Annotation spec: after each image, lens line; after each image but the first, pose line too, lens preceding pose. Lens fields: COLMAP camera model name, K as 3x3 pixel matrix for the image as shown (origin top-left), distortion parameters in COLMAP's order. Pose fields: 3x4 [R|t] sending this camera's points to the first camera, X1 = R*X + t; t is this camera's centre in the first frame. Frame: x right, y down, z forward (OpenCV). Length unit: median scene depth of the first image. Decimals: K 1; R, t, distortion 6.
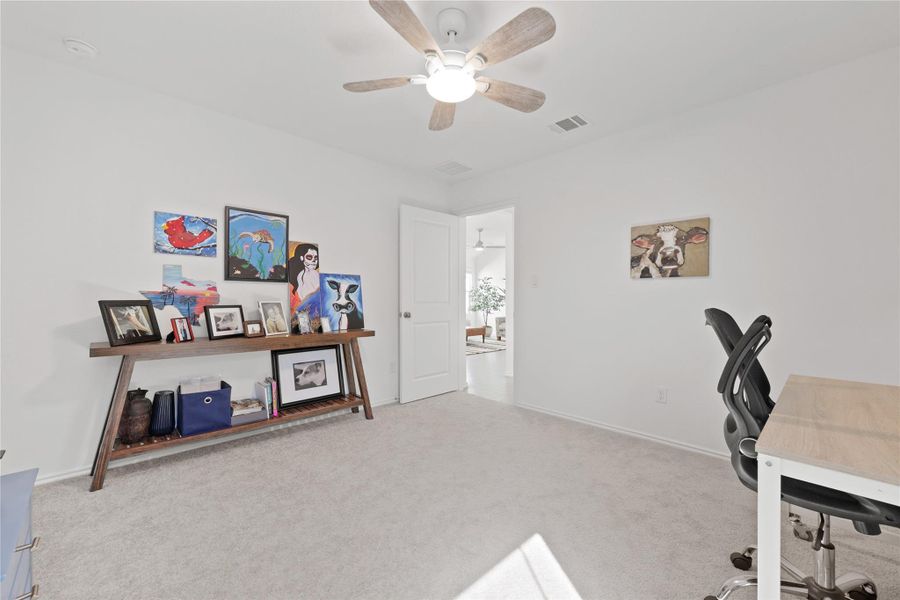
lens RADIAL K [[344.3, 0, 448.8], [0, 344.3, 300.0], [0, 0, 1]] dist [-0.017784, -0.000082]
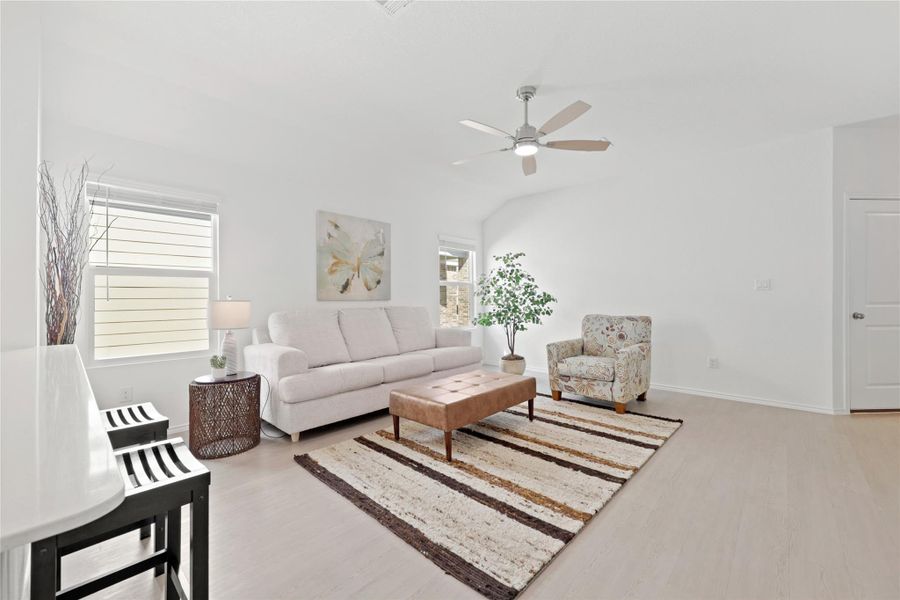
lens RADIAL K [[377.4, 0, 454.6], [0, 377.4, 294.9], [0, 0, 1]] dist [0.012407, -0.000478]
pose [[0.997470, -0.012991, 0.069898, -0.005589], [0.013718, 0.999857, -0.009935, -0.004806], [-0.069759, 0.010869, 0.997505, 0.494233]]
